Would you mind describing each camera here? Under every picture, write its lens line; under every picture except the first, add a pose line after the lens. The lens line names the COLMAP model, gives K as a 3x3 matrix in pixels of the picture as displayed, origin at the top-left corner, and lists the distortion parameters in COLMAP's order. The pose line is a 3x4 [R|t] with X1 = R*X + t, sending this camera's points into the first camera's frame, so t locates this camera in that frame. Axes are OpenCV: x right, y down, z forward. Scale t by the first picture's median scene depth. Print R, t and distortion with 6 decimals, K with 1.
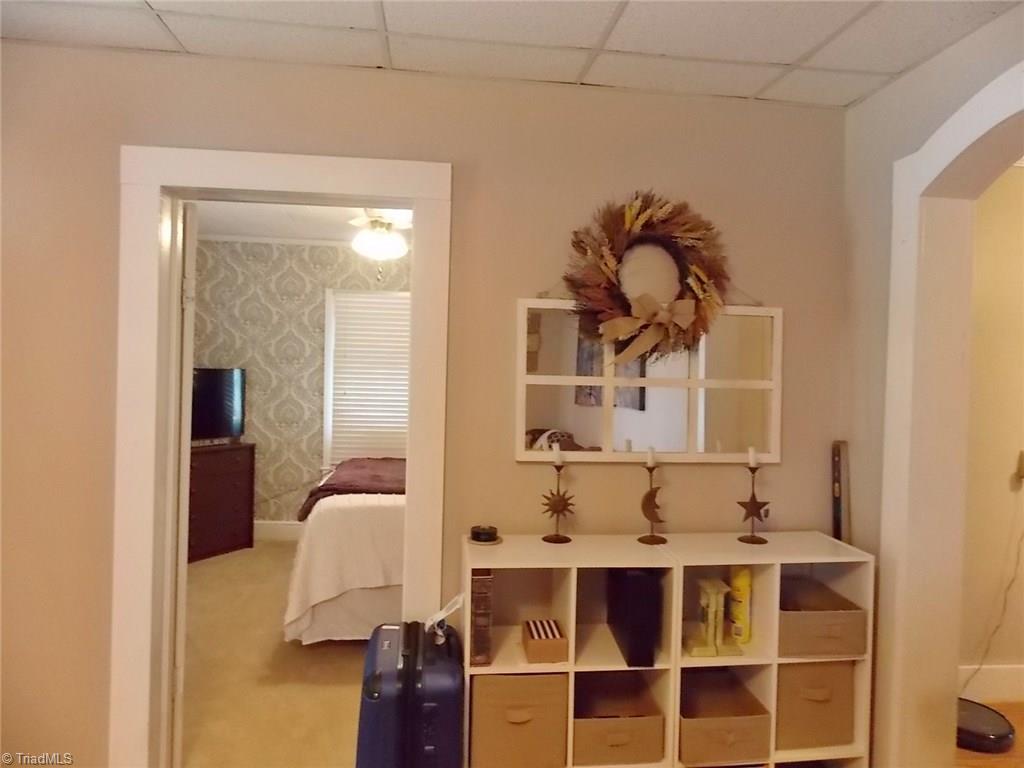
lens RADIAL K [[685.9, 0, 512.6], [0, 685.9, 382.7], [0, 0, 1]] dist [0.022322, -0.002865]
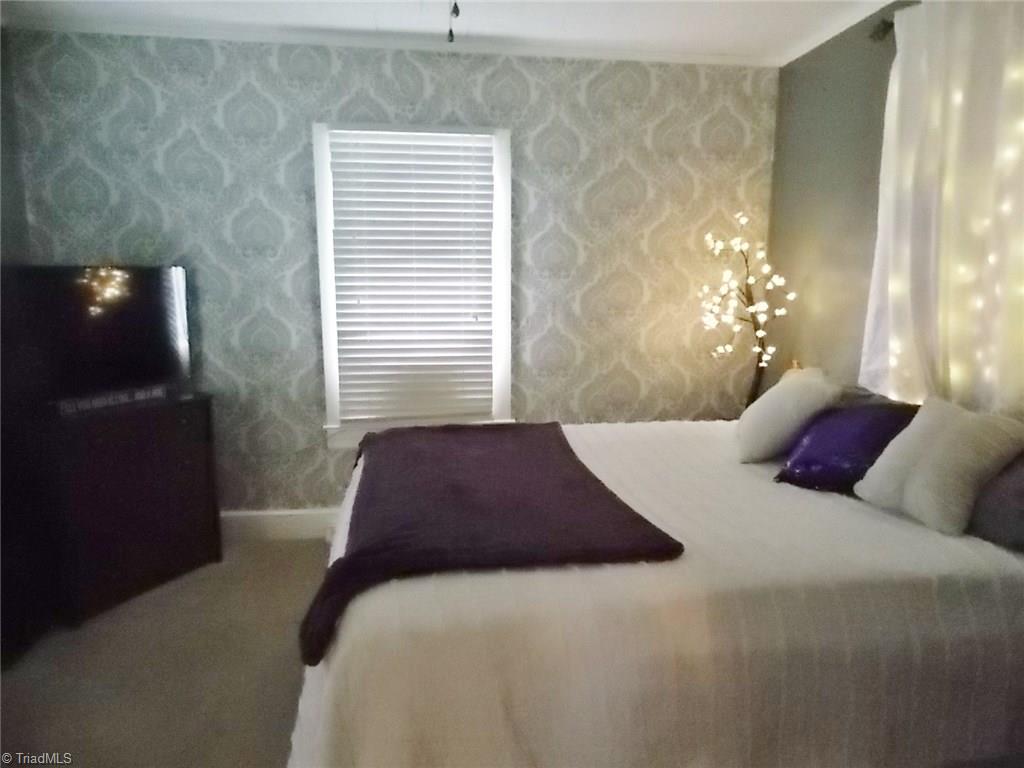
lens RADIAL K [[685.9, 0, 513.6], [0, 685.9, 386.3], [0, 0, 1]] dist [0.022322, -0.002865]
pose [[0.998807, -0.030698, 0.037972, -0.131272], [0.025166, 0.990051, 0.138440, 0.006945], [-0.041844, -0.137319, 0.989643, 0.387151]]
